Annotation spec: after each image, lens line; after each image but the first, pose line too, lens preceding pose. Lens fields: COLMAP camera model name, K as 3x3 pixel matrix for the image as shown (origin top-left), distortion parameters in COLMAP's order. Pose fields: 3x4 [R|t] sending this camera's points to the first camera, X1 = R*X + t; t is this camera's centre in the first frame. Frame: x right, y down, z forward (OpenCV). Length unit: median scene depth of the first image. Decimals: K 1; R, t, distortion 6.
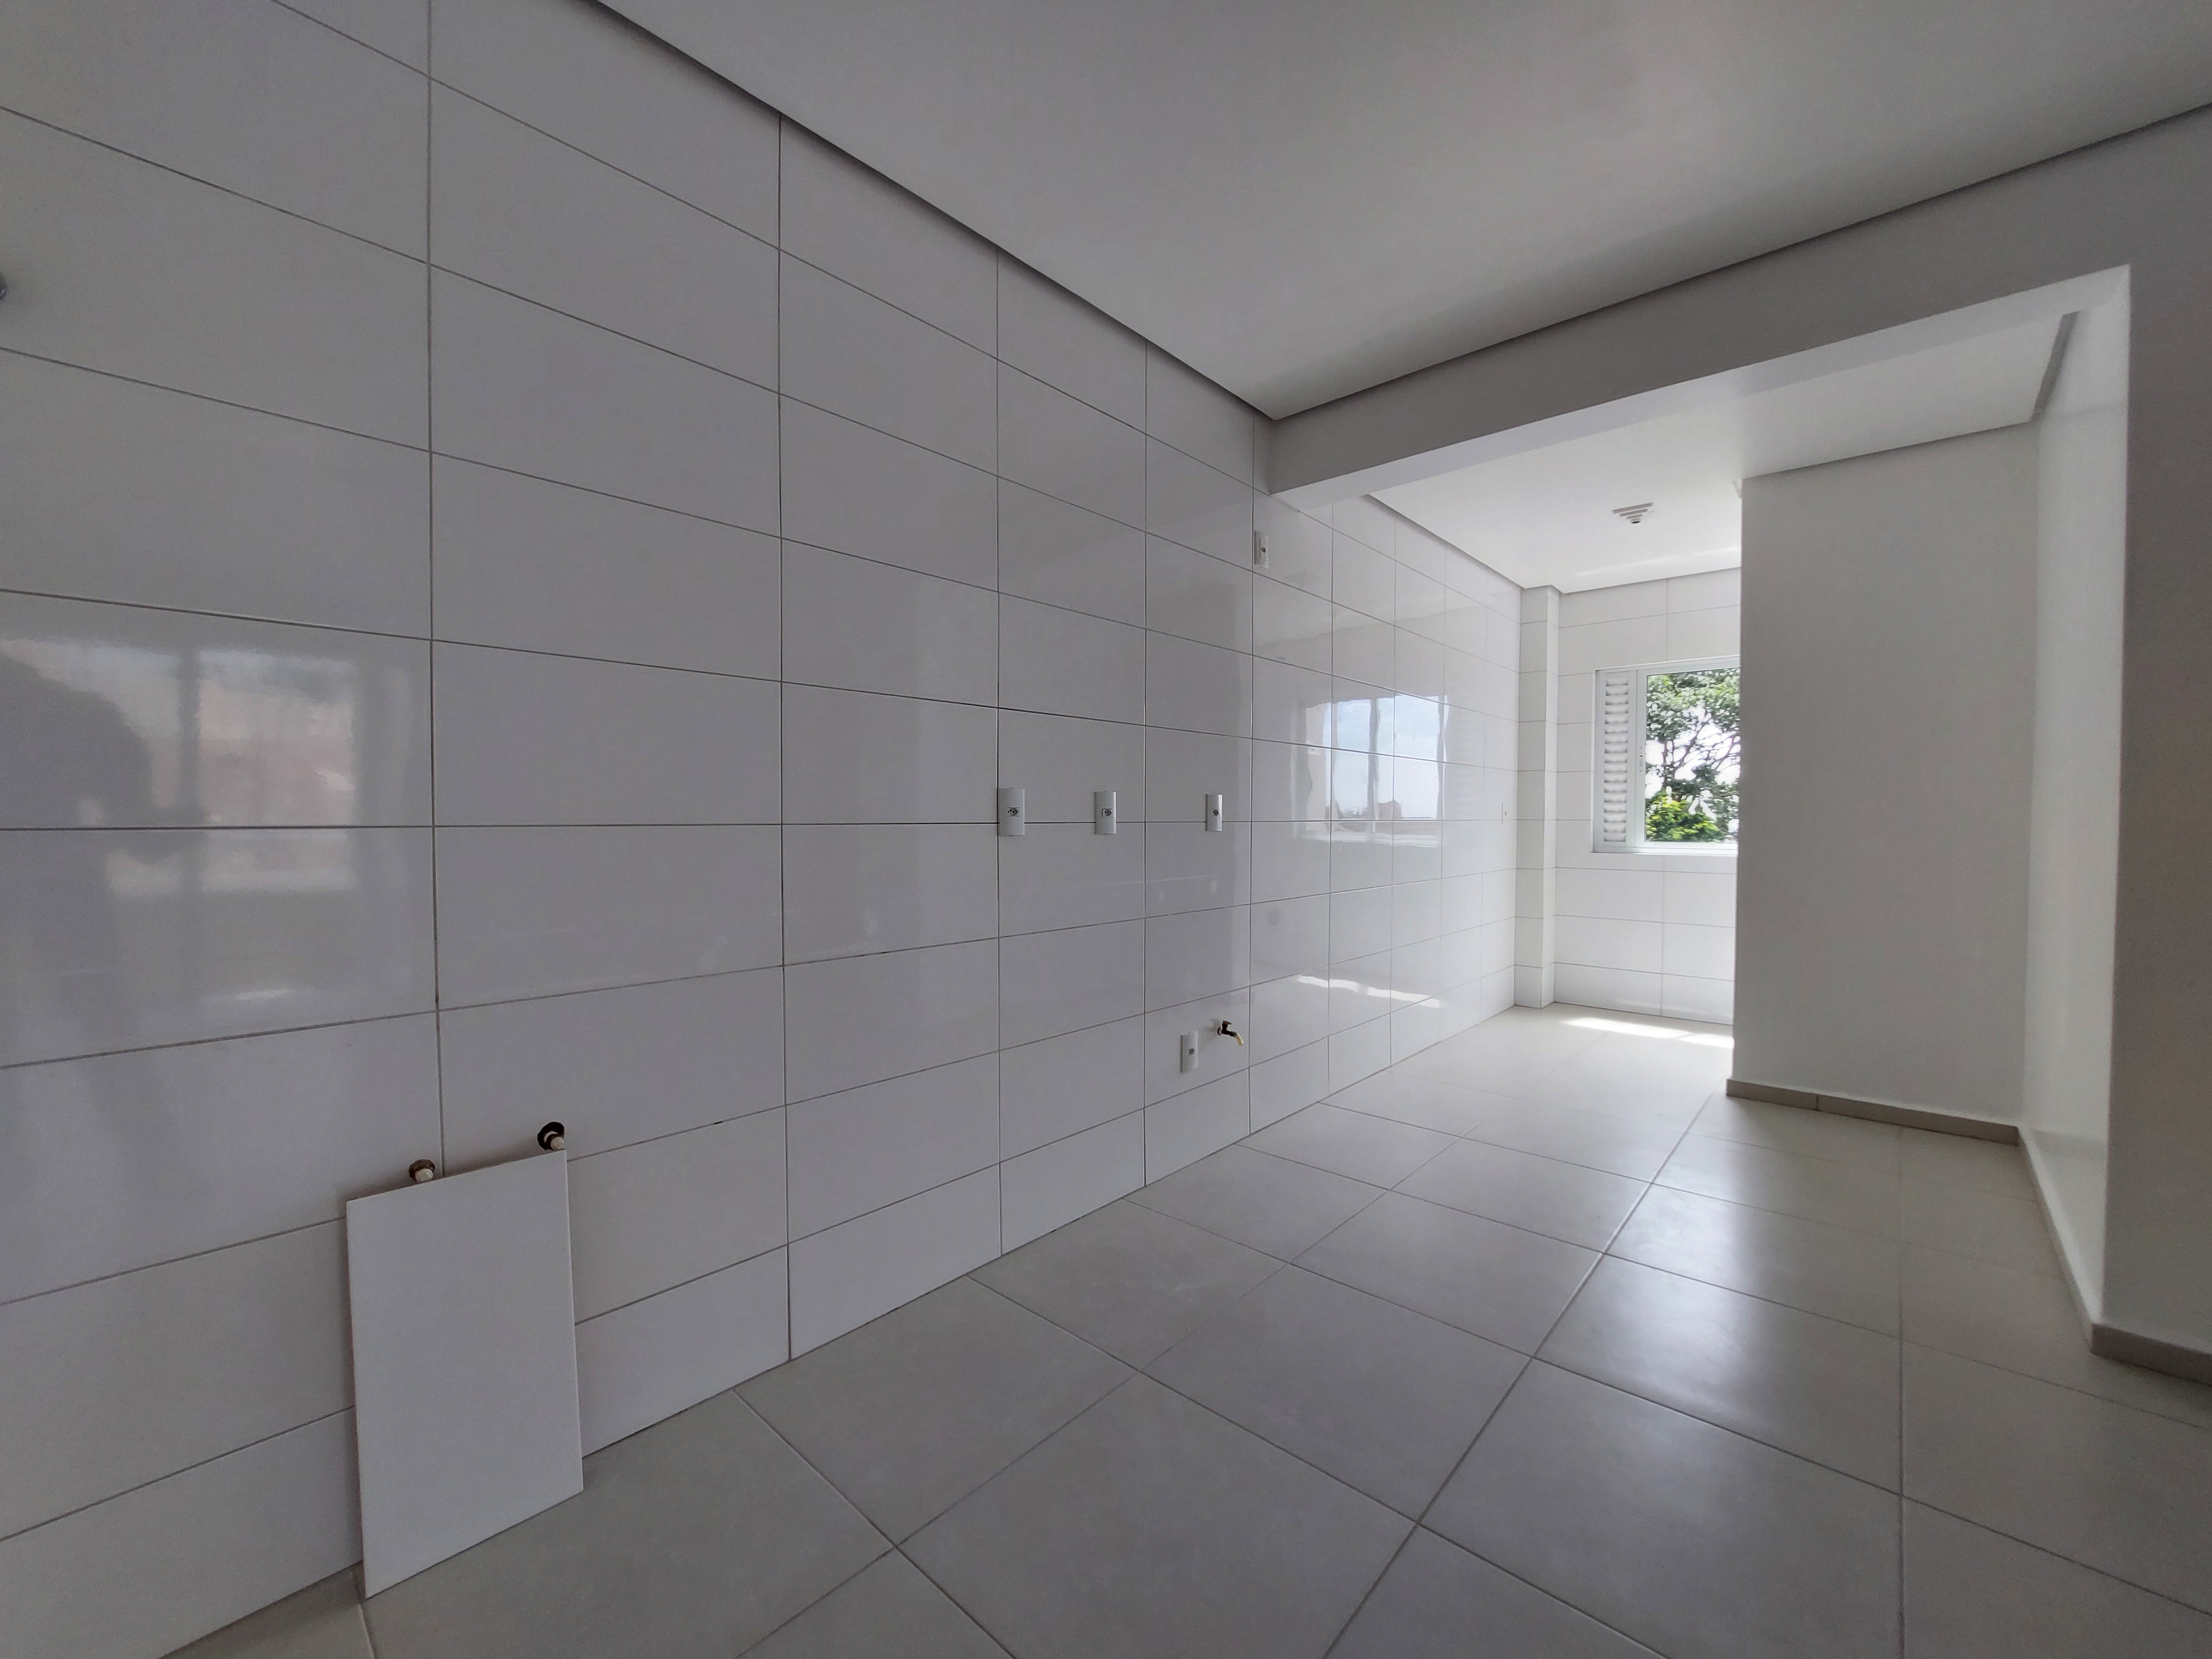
lens RADIAL K [[878.9, 0, 1114.4], [0, 878.9, 838.4], [0, 0, 1]] dist [-0.013464, -0.000025]
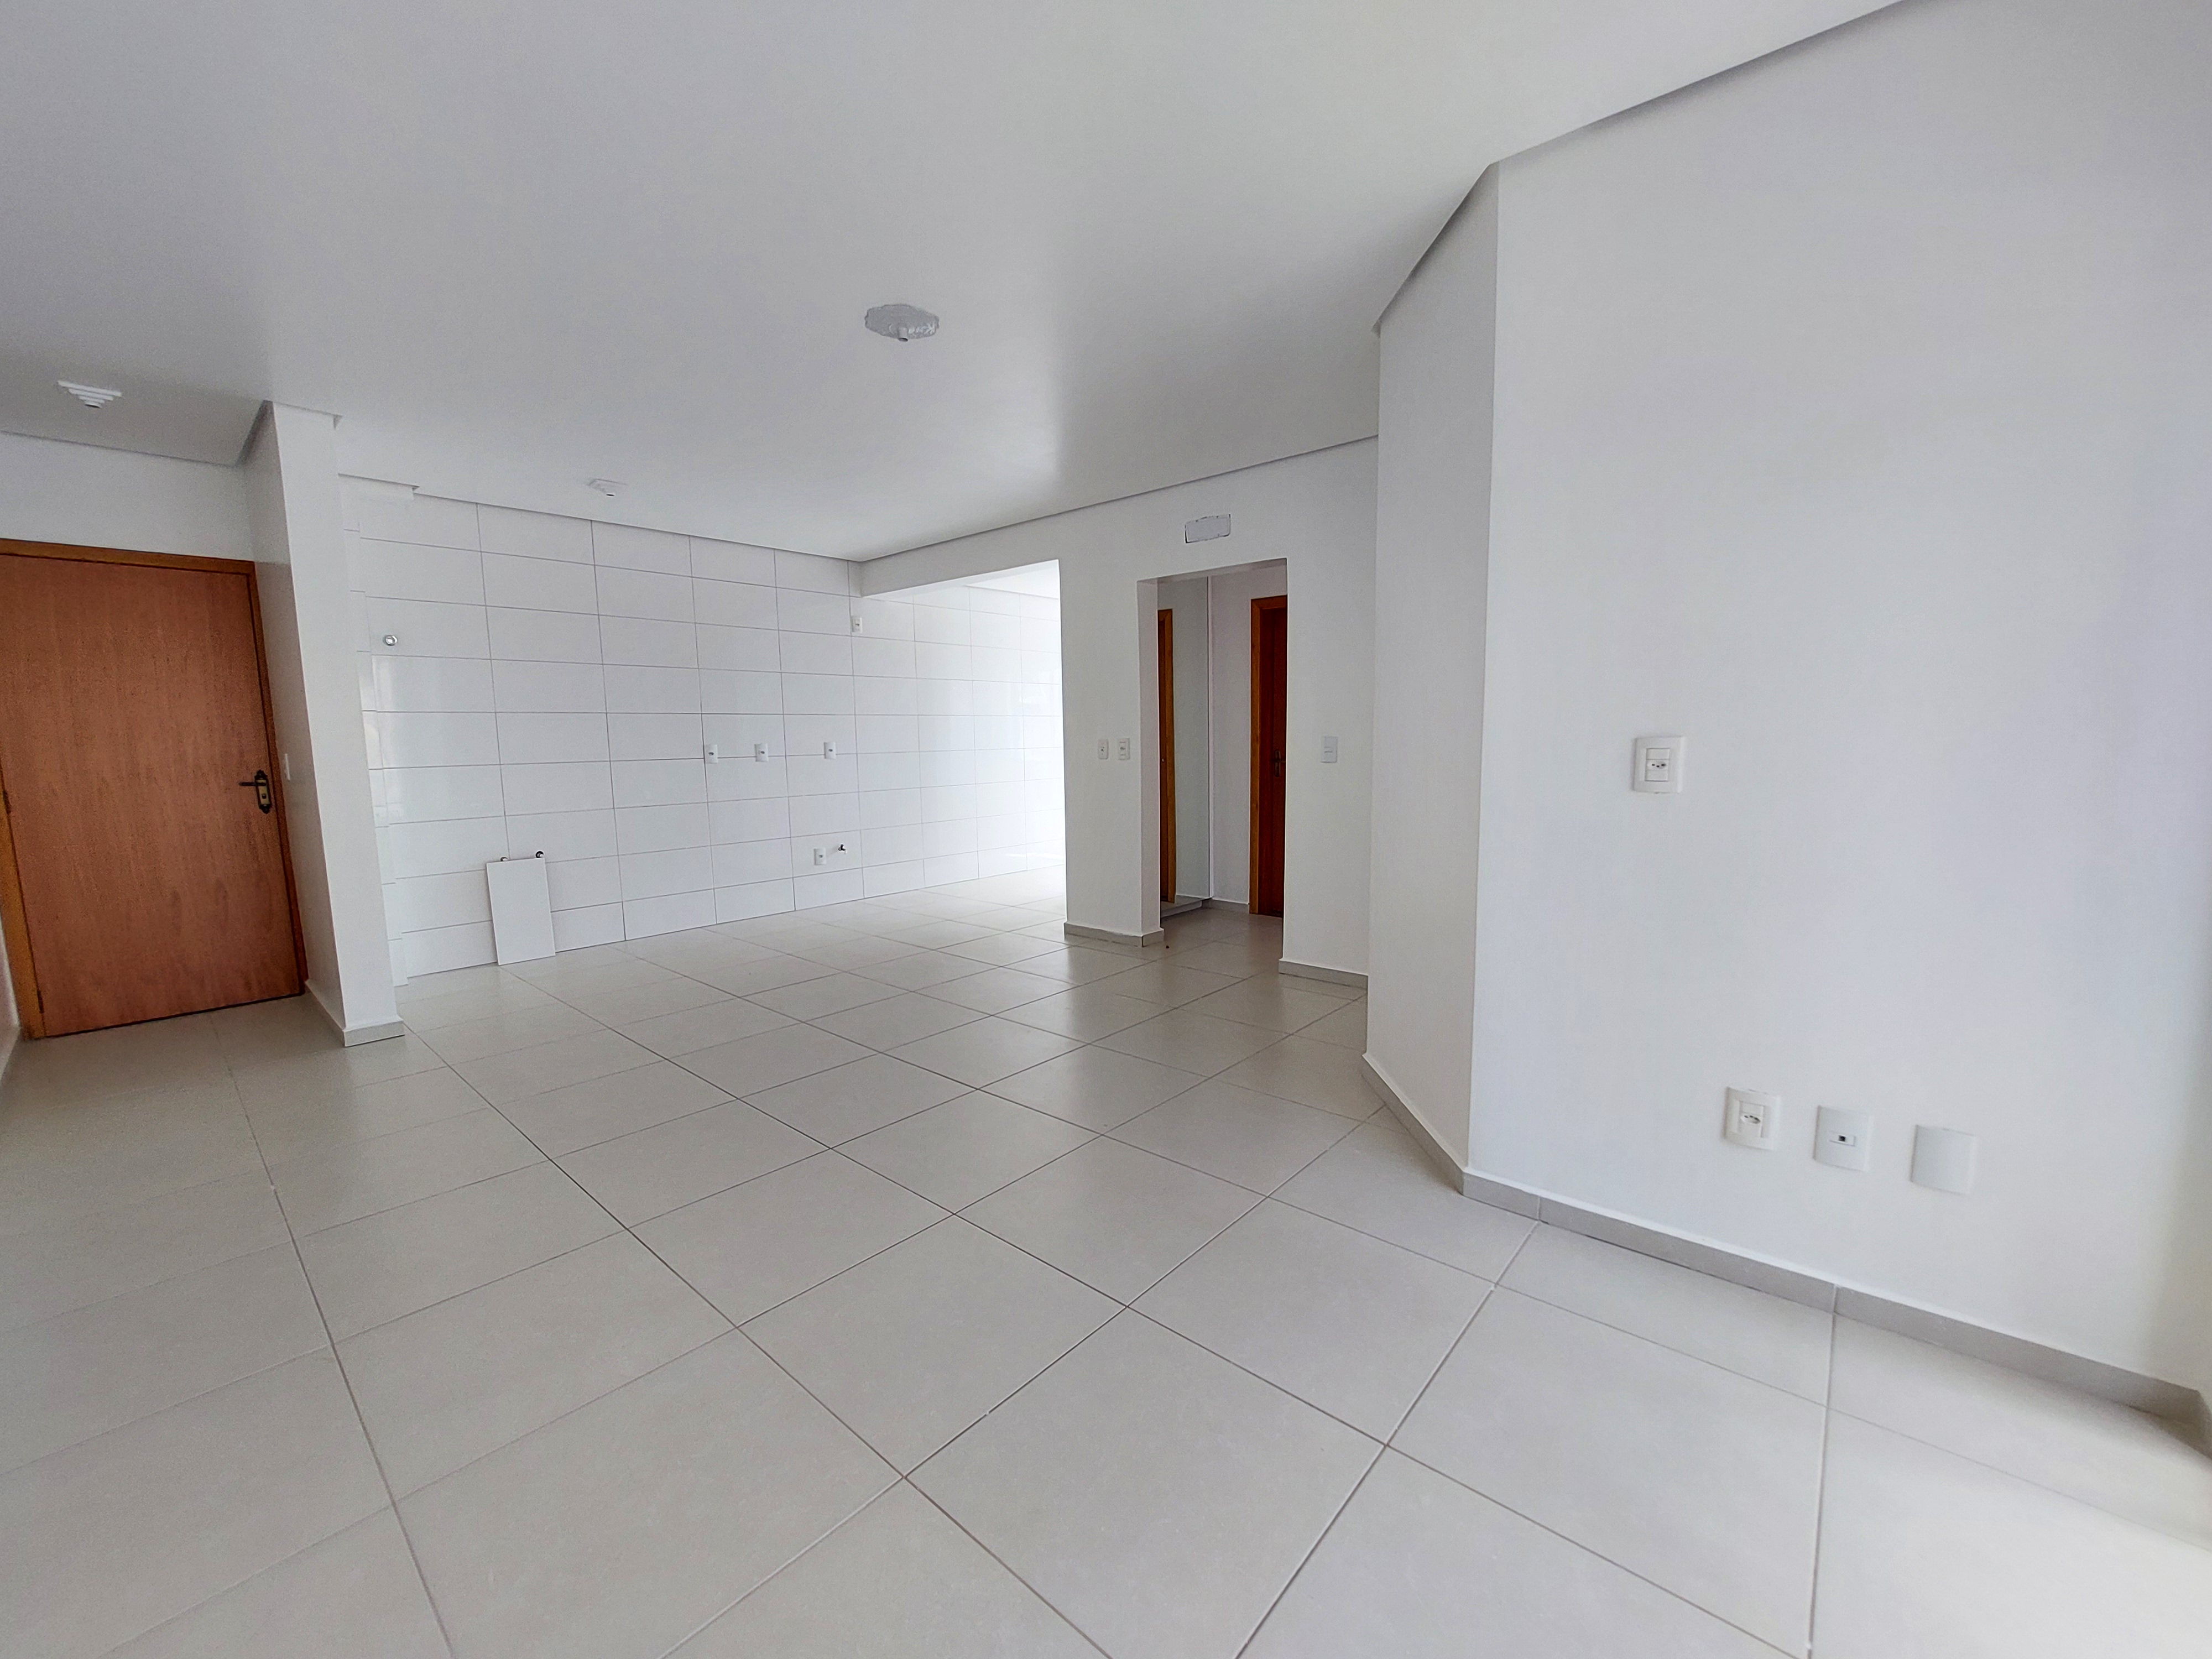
lens RADIAL K [[878.9, 0, 1114.4], [0, 878.9, 838.4], [0, 0, 1]] dist [-0.013464, -0.000025]
pose [[0.999786, -0.015198, 0.014000, 0.820248], [0.013882, 0.995870, 0.089718, 0.002208], [-0.015305, -0.089505, 0.995869, -1.280001]]
